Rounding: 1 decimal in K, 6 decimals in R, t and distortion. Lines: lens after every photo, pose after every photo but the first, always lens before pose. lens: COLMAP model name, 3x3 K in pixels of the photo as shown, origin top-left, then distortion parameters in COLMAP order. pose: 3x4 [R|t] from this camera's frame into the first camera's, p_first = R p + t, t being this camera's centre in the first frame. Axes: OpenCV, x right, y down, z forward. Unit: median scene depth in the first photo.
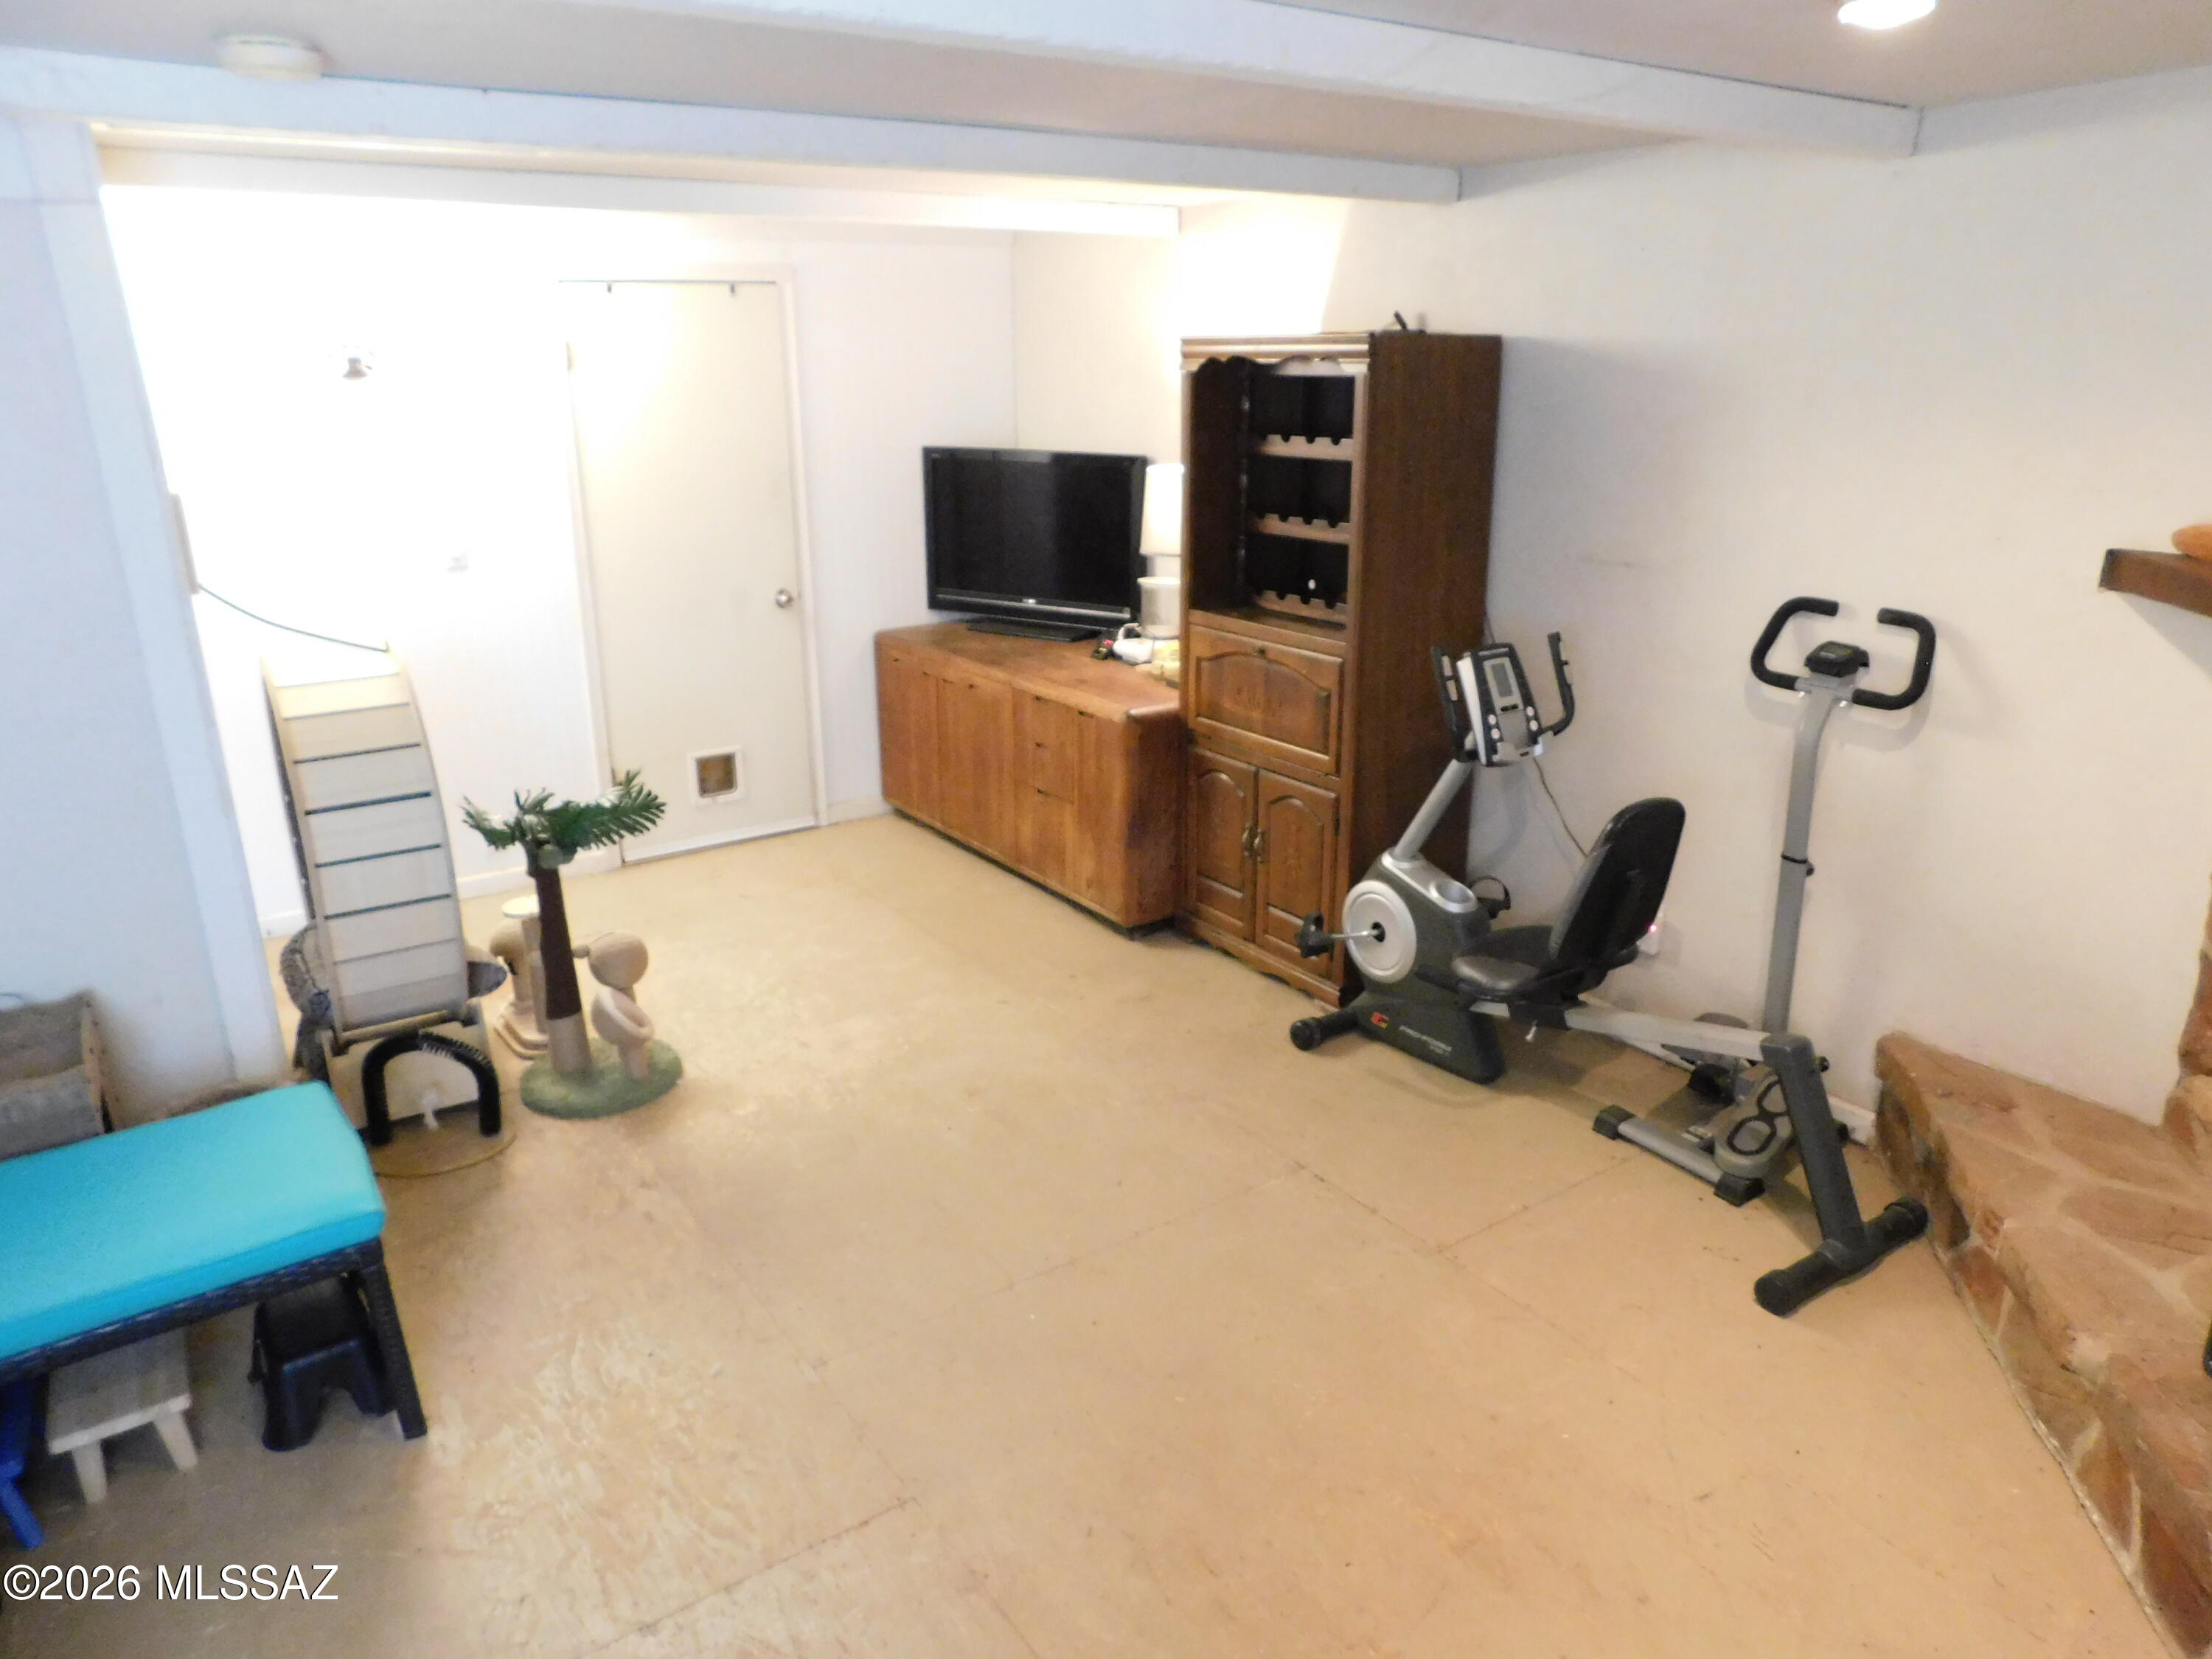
lens RADIAL K [[1451.2, 0, 1104.6], [0, 1451.2, 823.6], [0, 0, 1]] dist [-0.046311, 0.033315]
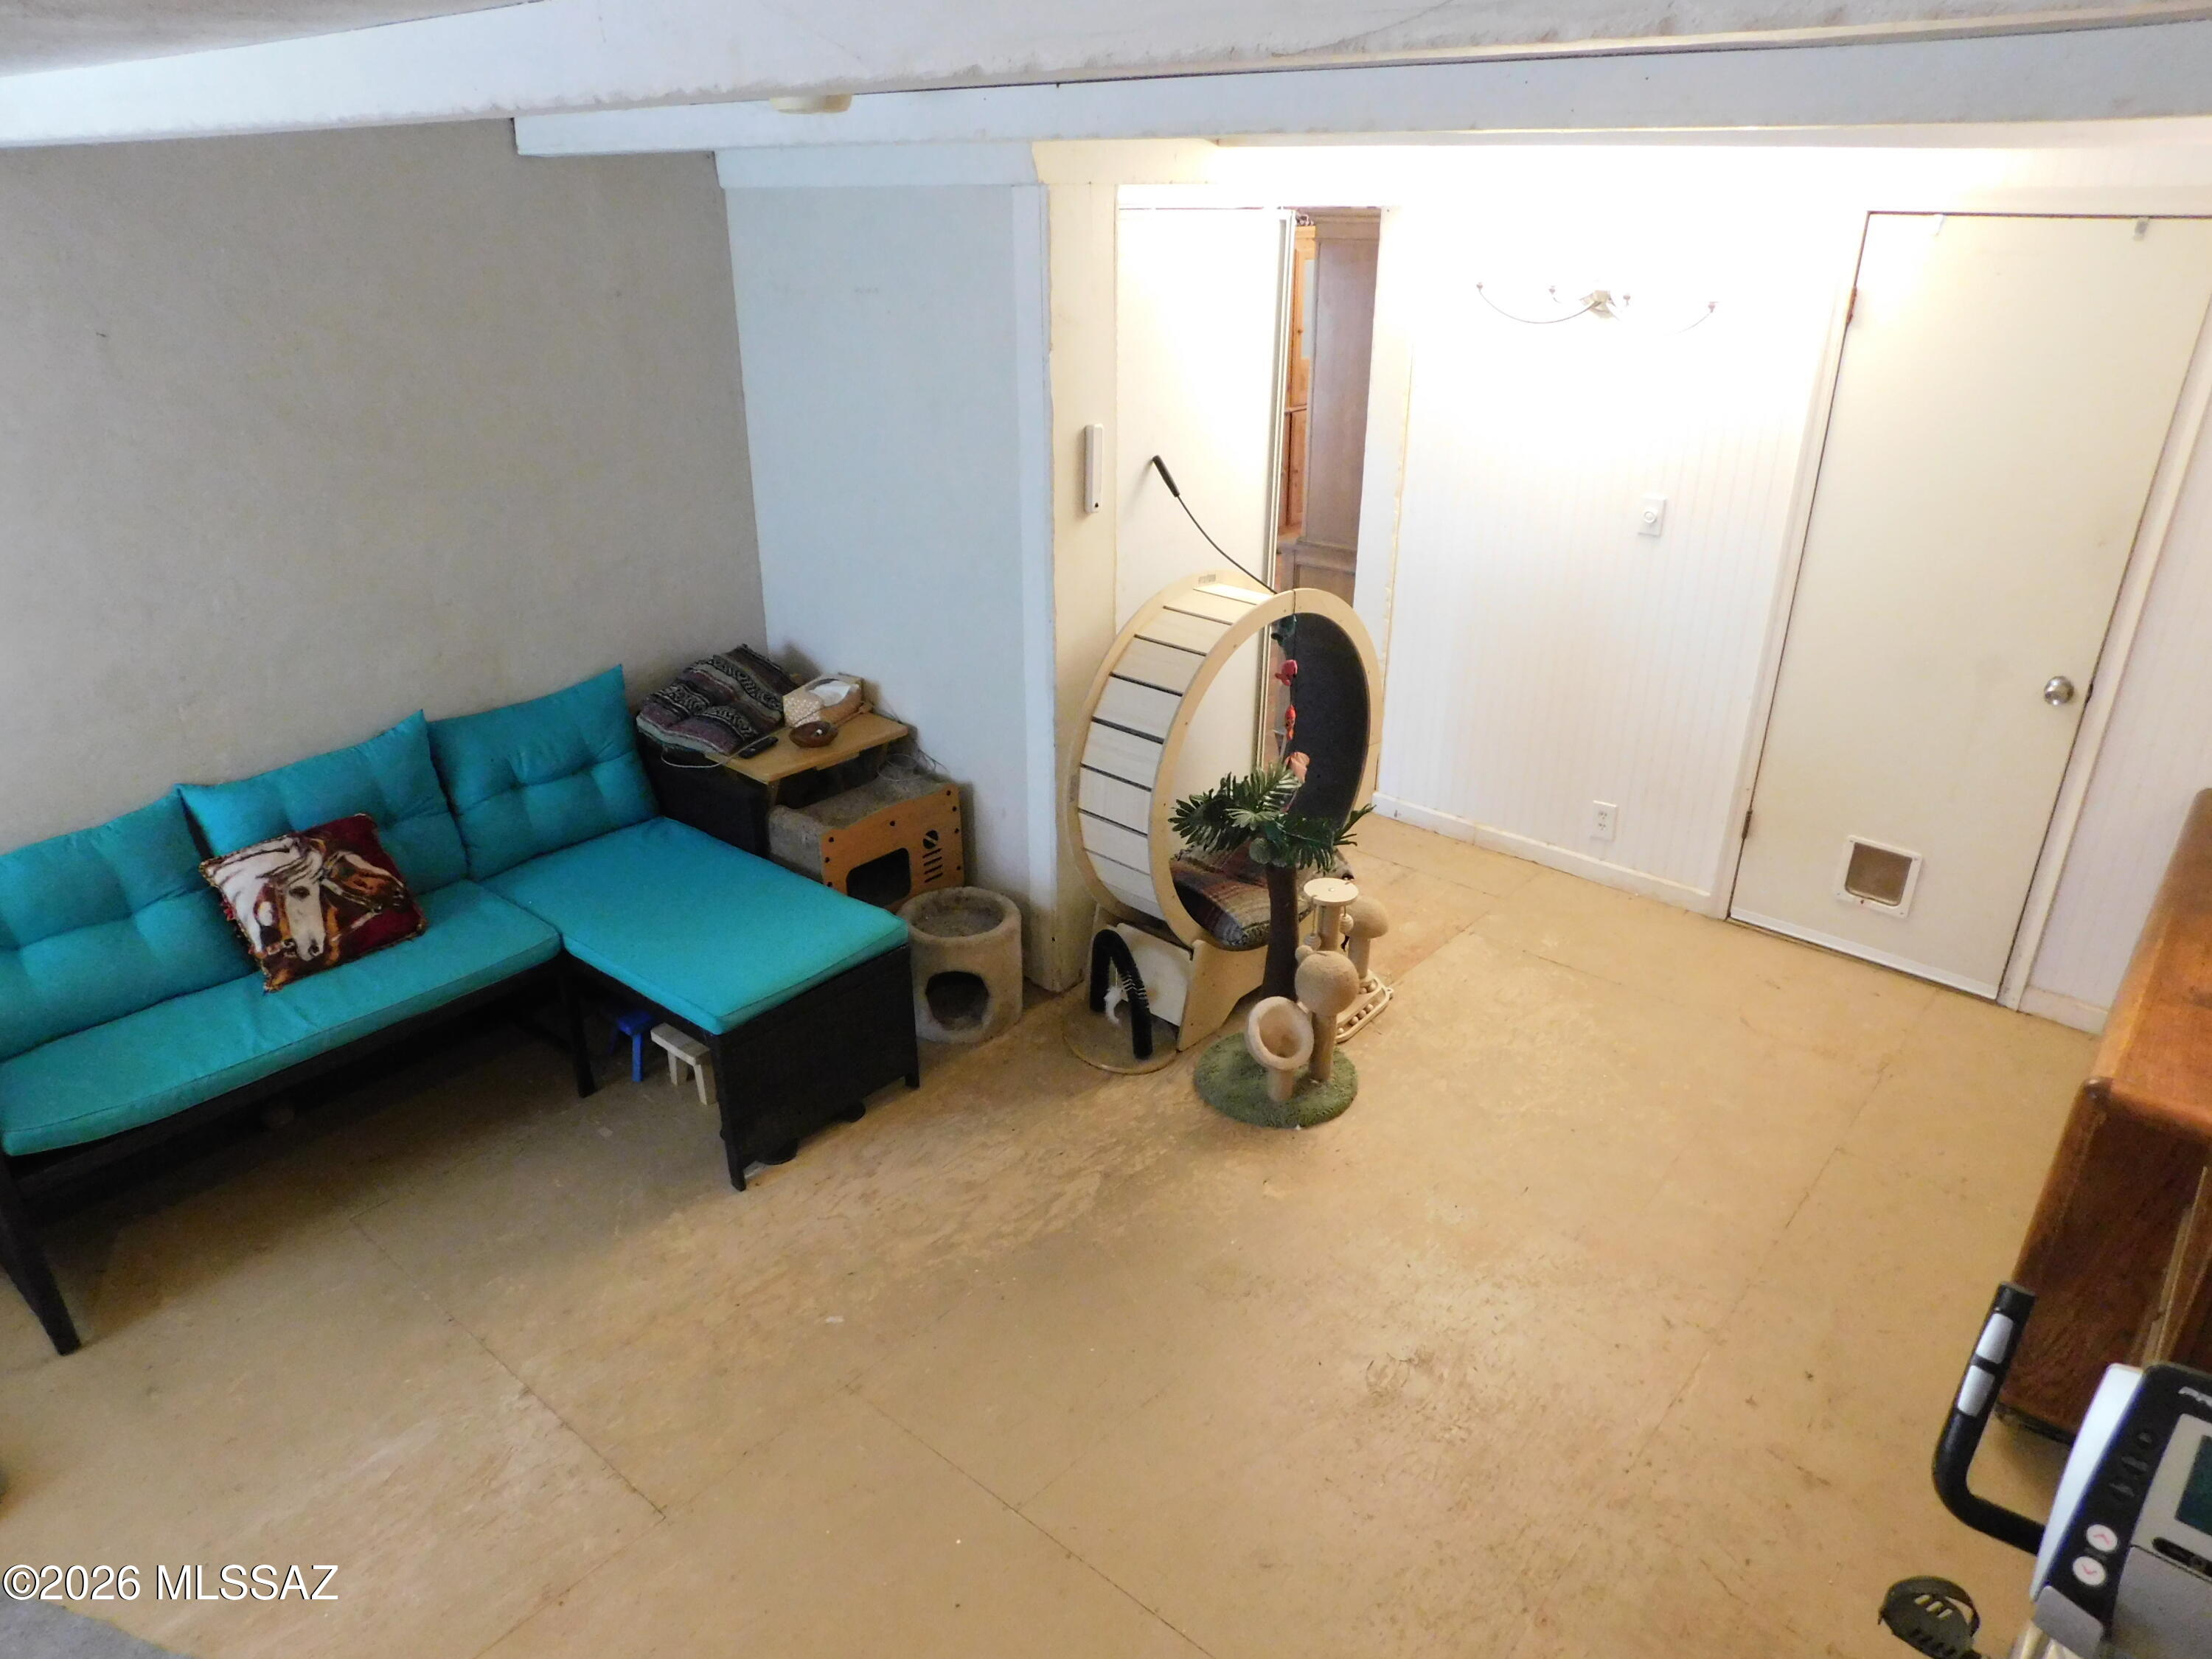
lens RADIAL K [[1451.2, 0, 1106.1], [0, 1451.2, 834.2], [0, 0, 1]] dist [-0.046311, 0.033315]
pose [[0.263314, 0.409593, -0.873441, 0.302470], [-0.309957, 0.893307, 0.325468, -0.188490], [0.913560, 0.185028, 0.362177, 0.382228]]
